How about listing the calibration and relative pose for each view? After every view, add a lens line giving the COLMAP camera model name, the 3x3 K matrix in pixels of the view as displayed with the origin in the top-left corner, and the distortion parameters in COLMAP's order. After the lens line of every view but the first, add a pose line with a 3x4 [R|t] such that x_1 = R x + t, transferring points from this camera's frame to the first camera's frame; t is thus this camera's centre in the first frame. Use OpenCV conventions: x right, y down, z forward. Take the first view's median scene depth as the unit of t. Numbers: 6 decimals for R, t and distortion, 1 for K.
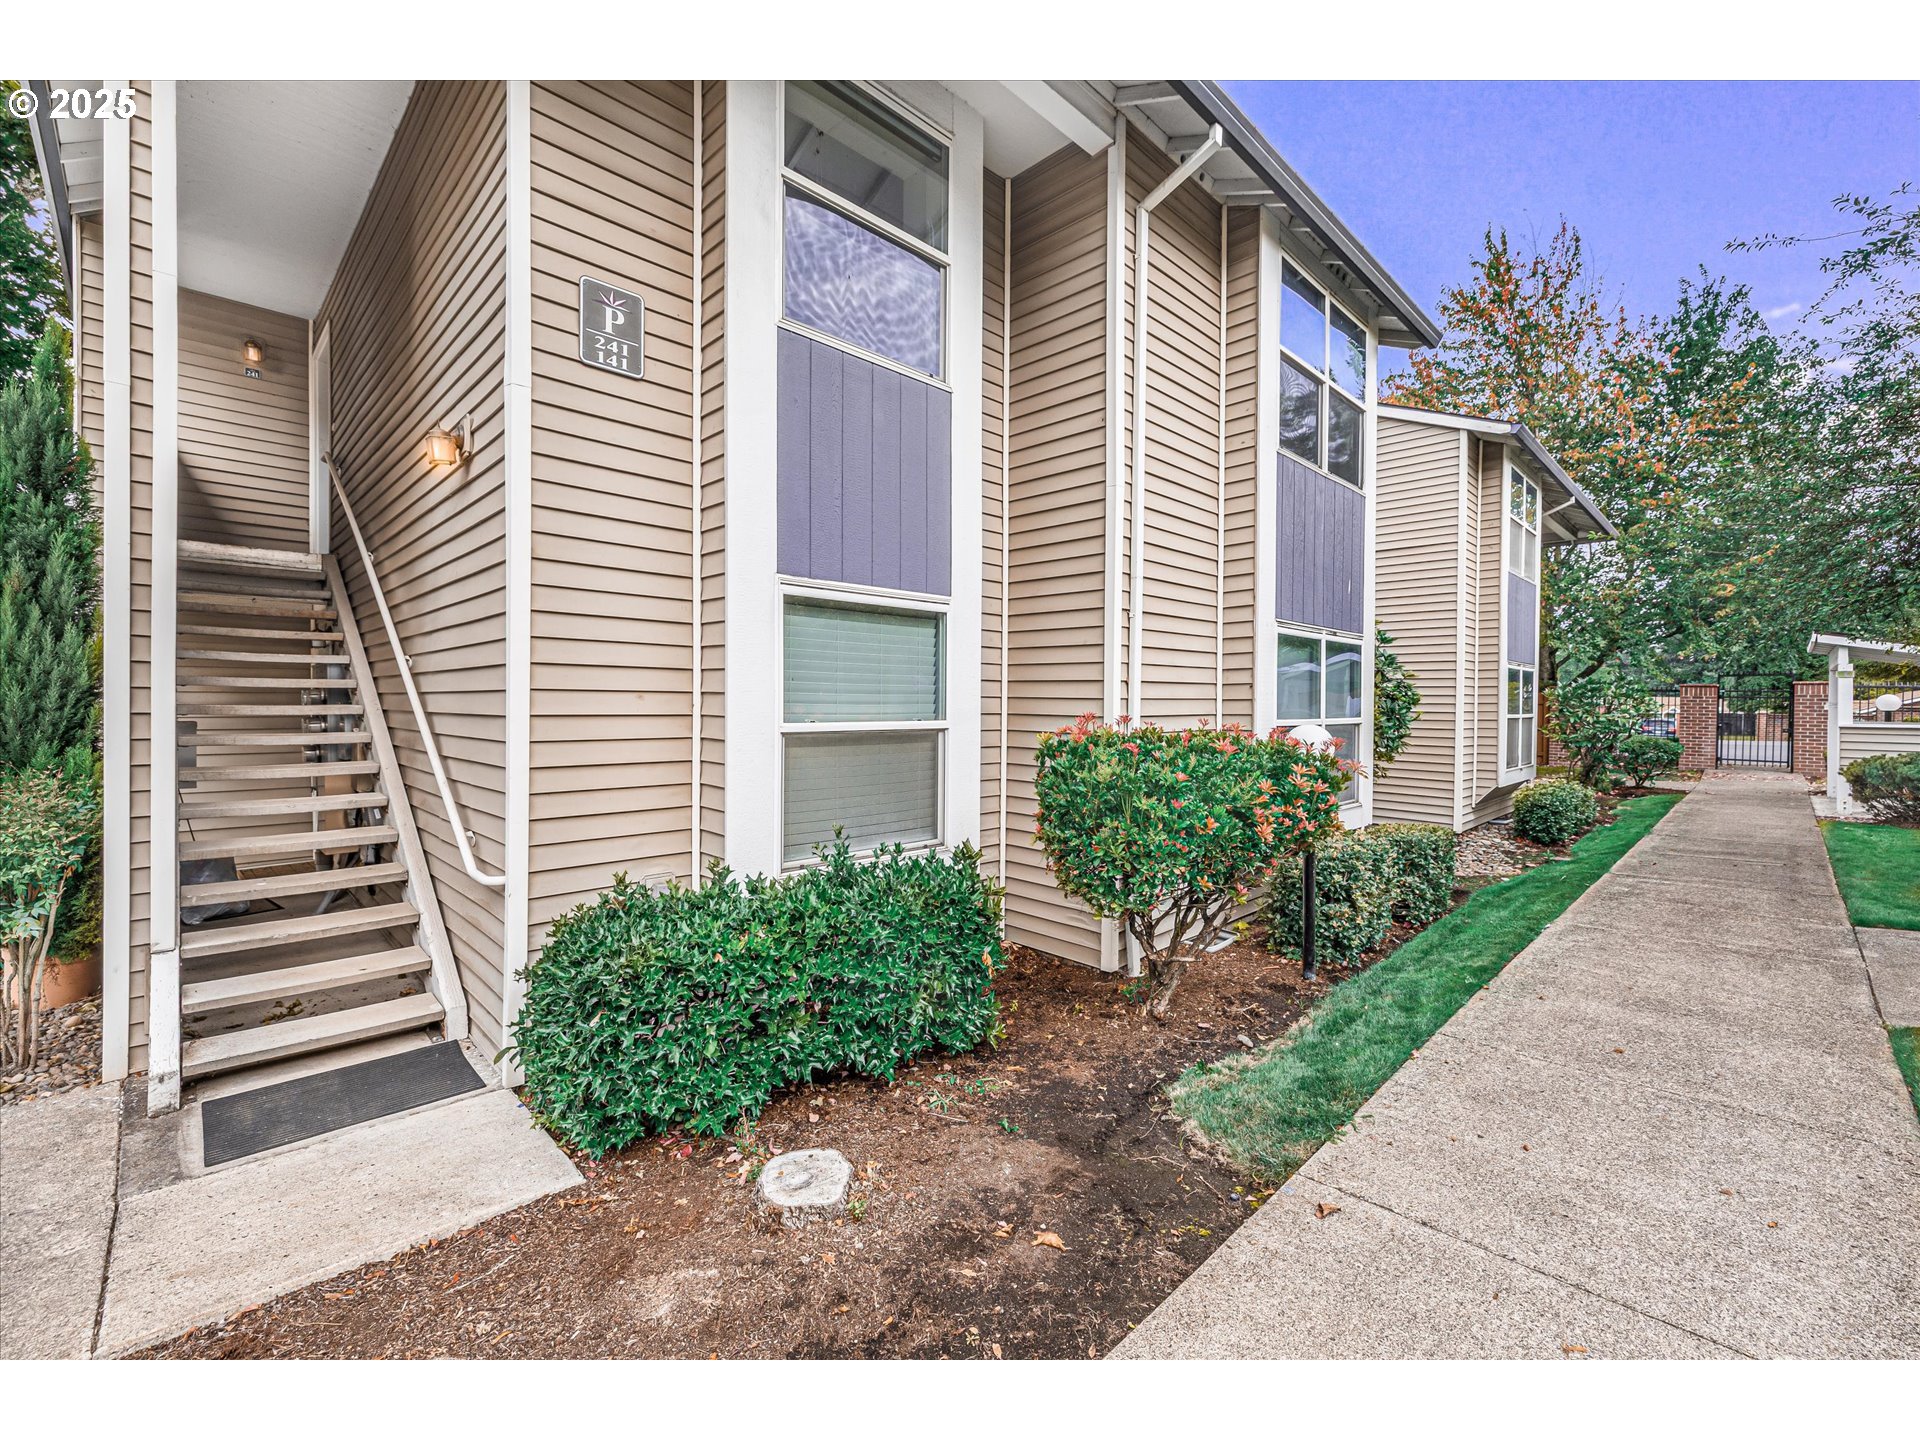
lens RADIAL K [[797.7, 0, 925.0], [0, 797.7, 696.7], [0, 0, 1]] dist [0.011391, 0.000016]
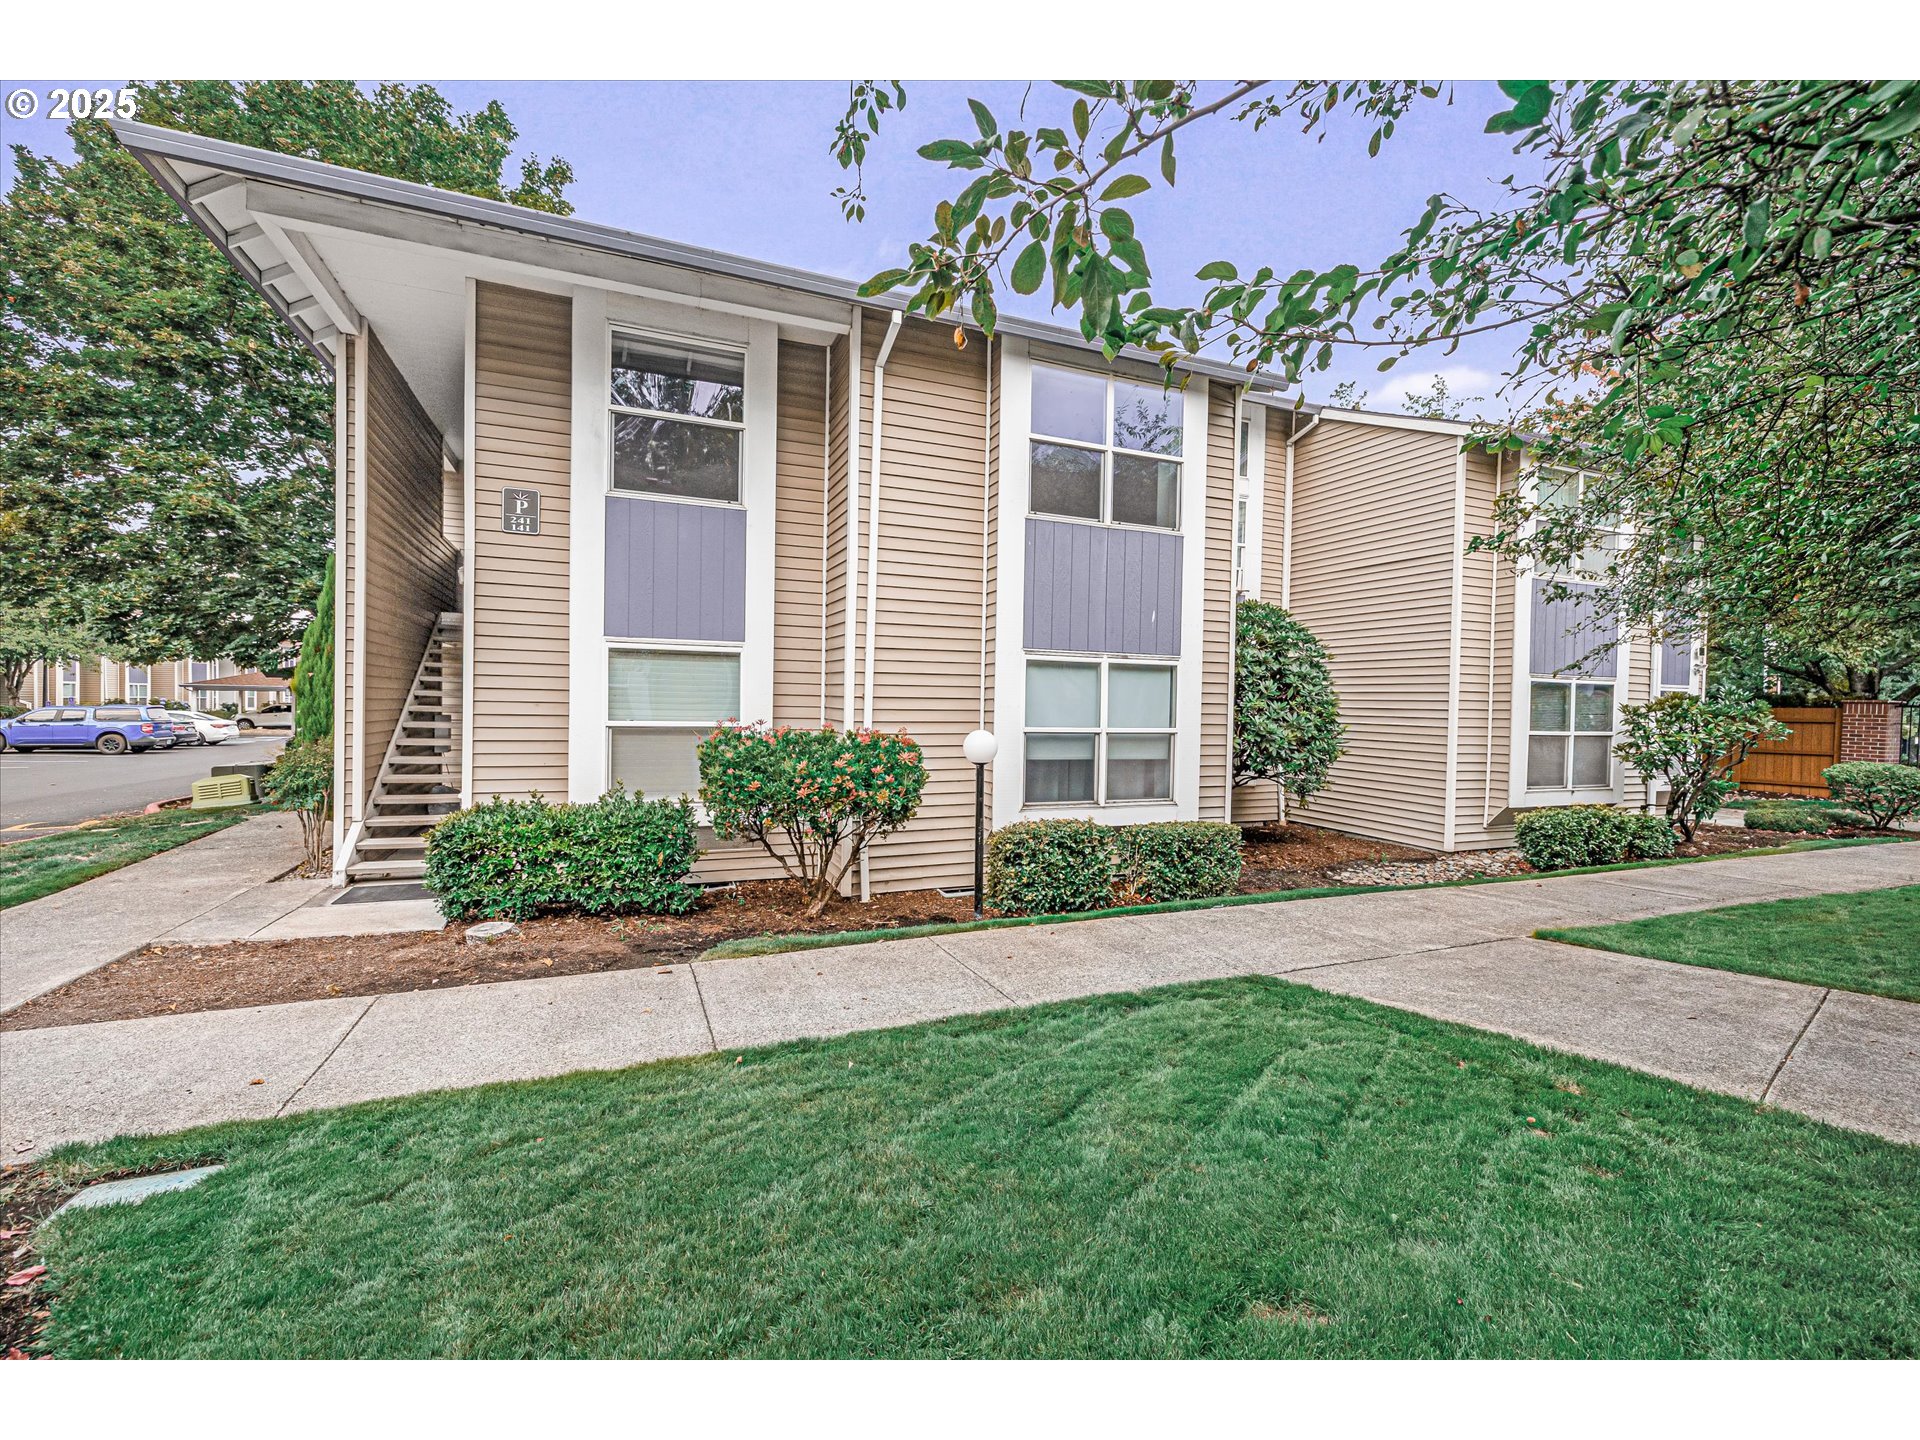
lens RADIAL K [[797.7, 0, 925.0], [0, 797.7, 696.7], [0, 0, 1]] dist [0.011391, 0.000016]
pose [[0.925538, 0.012653, -0.378444, 1.180794], [-0.011889, 0.999920, 0.004356, -0.037578], [0.378469, 0.000467, 0.925614, -0.381657]]
